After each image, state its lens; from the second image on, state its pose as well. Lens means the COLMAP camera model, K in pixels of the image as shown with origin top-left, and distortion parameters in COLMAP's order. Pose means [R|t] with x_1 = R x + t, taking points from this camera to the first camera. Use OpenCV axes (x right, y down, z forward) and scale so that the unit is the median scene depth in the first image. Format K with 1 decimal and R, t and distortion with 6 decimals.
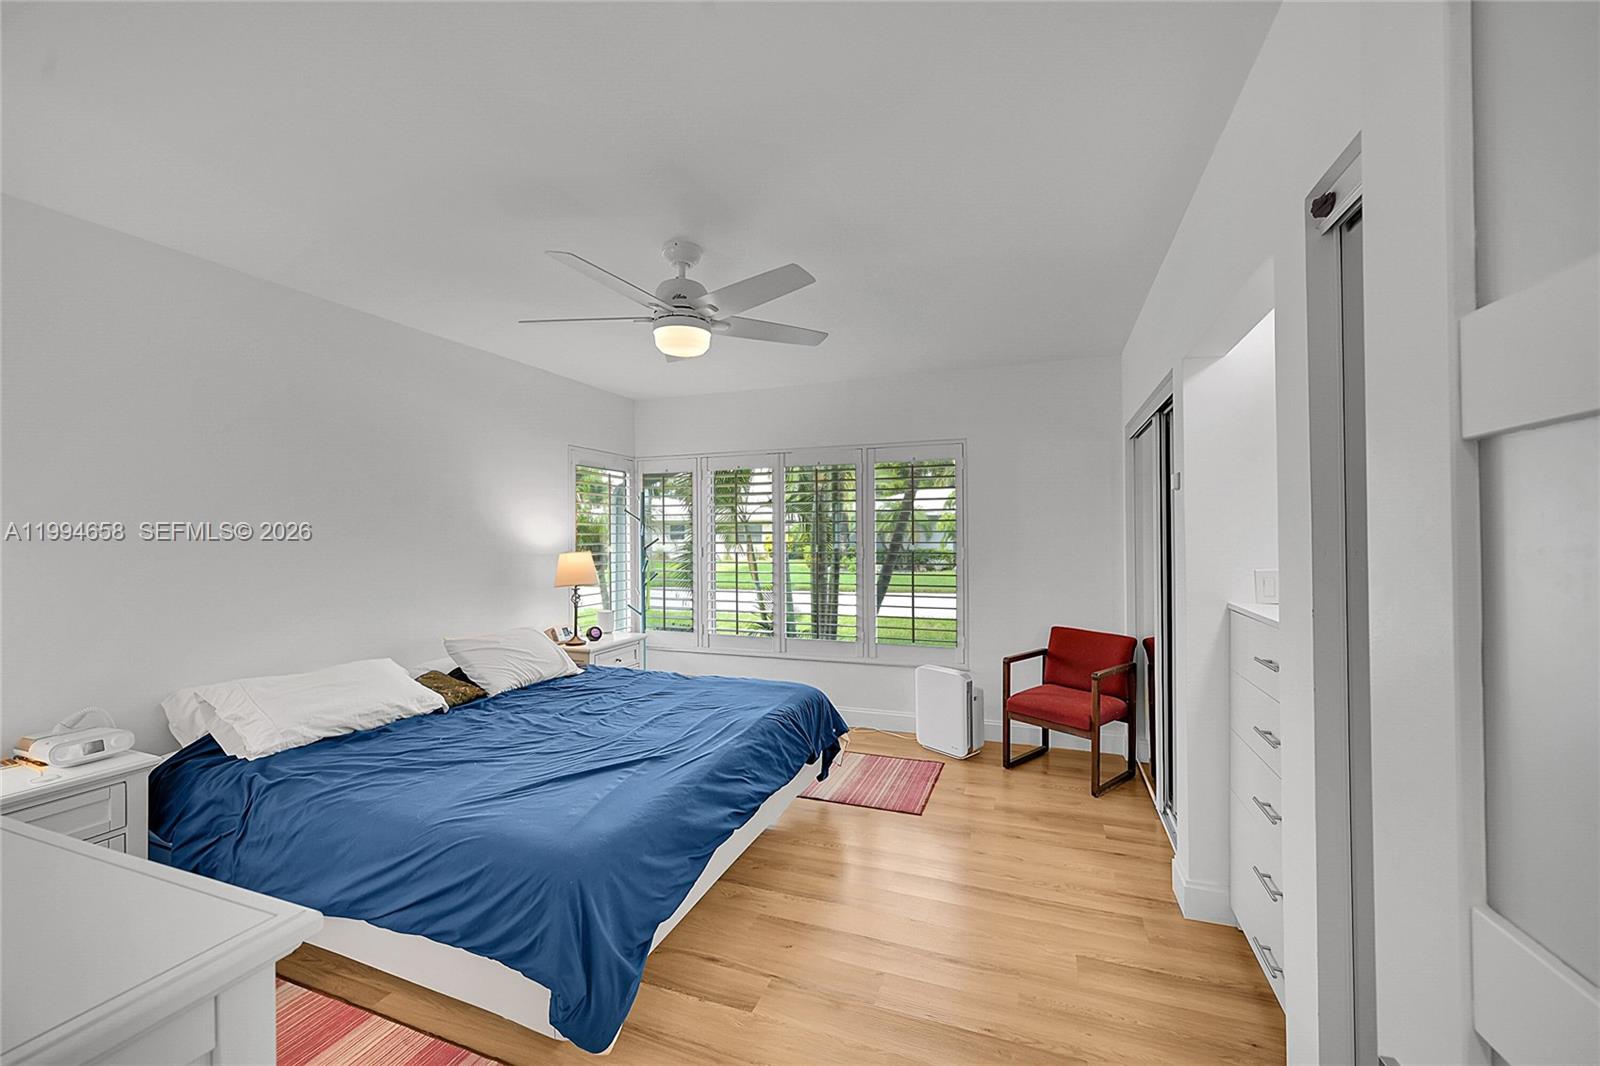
lens RADIAL K [[630.6, 0, 805.3], [0, 630.6, 528.8], [0, 0, 1]] dist [-0.000108, -0.000144]
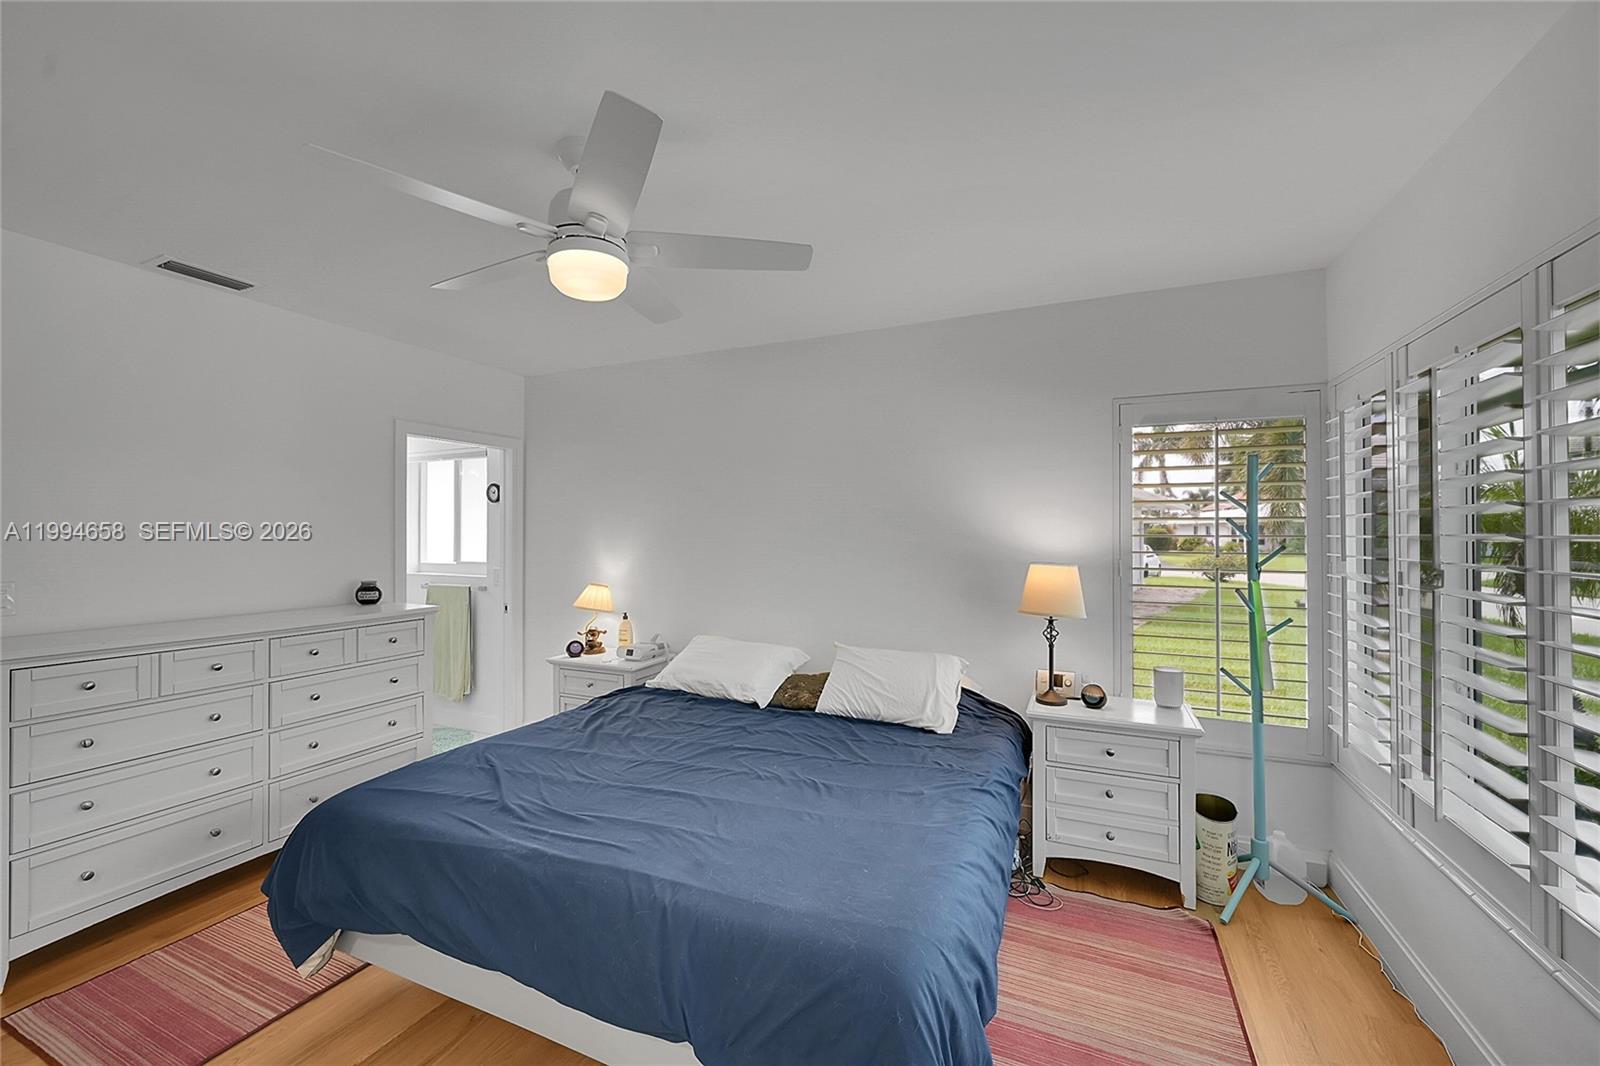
lens RADIAL K [[630.6, 0, 805.3], [0, 630.6, 528.8], [0, 0, 1]] dist [-0.000108, -0.000144]
pose [[-0.058800, 0.002882, -0.998266, 0.534133], [0.008757, 0.999959, 0.002371, -0.007170], [0.998231, -0.008603, -0.058822, 1.316196]]
